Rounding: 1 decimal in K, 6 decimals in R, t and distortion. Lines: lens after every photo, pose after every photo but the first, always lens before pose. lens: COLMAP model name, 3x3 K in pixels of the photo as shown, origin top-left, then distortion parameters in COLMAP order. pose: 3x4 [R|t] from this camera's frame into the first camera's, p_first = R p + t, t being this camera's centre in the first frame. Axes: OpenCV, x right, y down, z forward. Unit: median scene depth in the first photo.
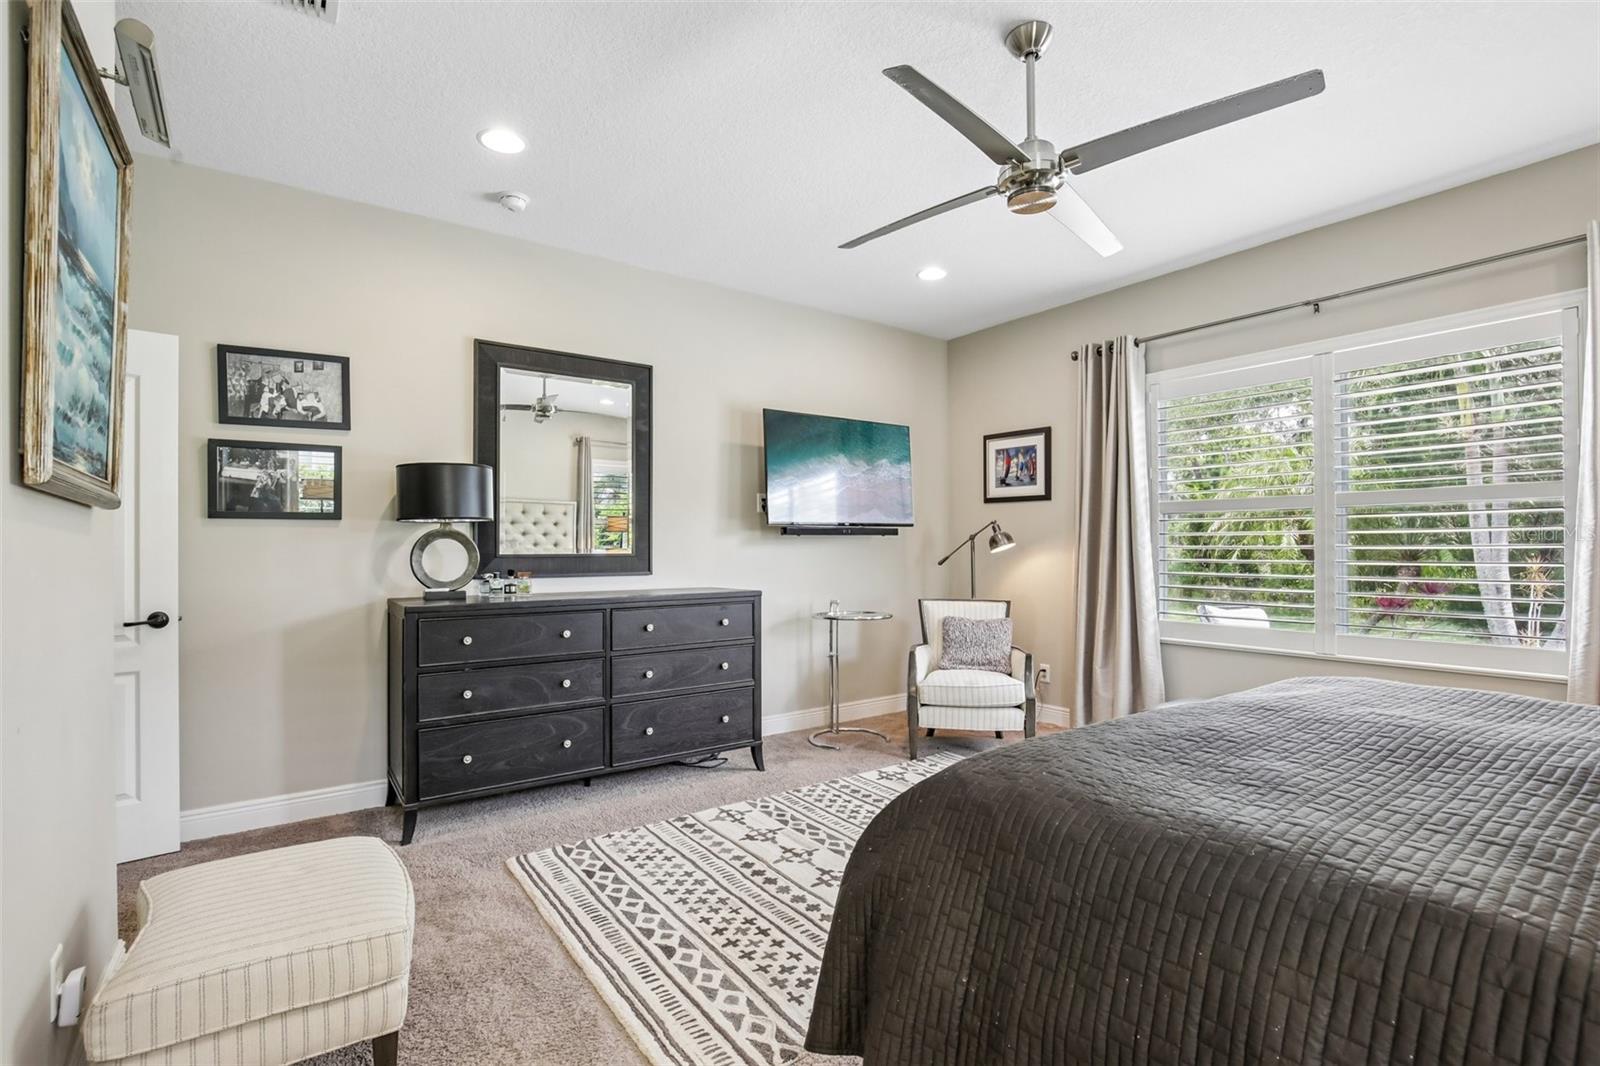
lens RADIAL K [[730.6, 0, 802.0], [0, 730.6, 546.8], [0, 0, 1]] dist [-0.029929, 0.009352]
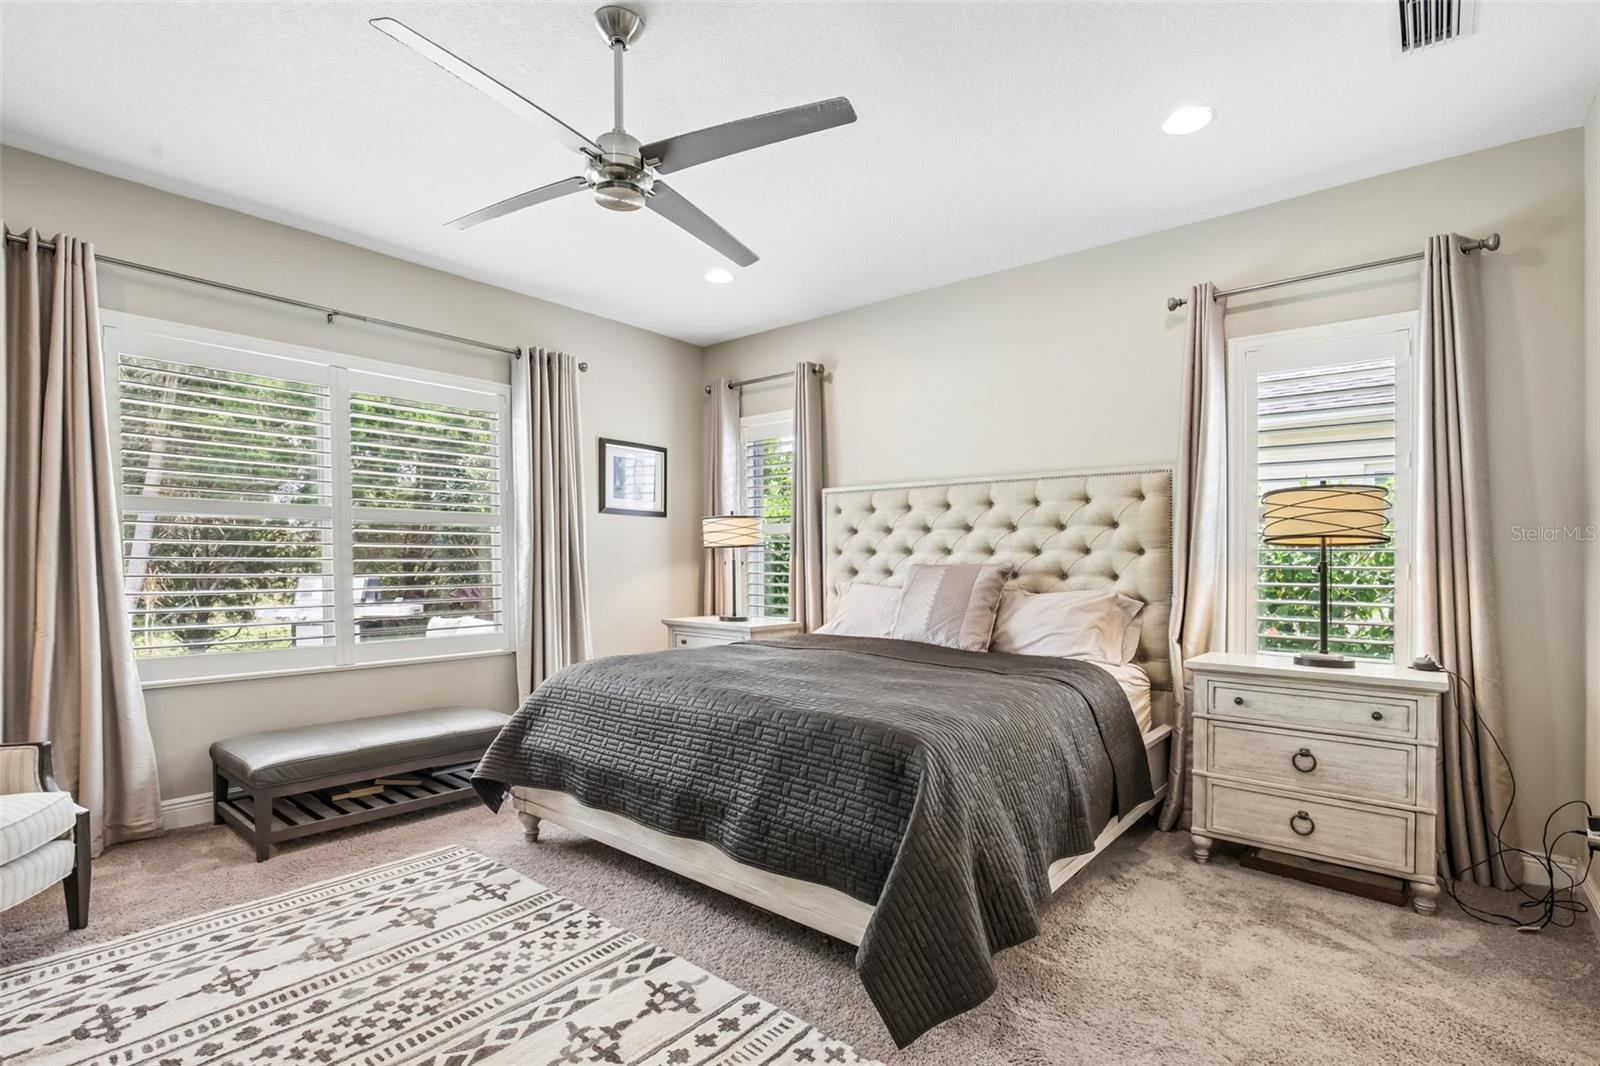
lens RADIAL K [[742.8, 0, 793.1], [0, 742.8, 550.8], [0, 0, 1]] dist [-0.015186, 0.000255]
pose [[-0.236706, 0.021790, 0.971337, -0.684914], [0.010186, 0.999749, -0.019946, 0.025751], [-0.971528, 0.005173, -0.236868, 1.017999]]
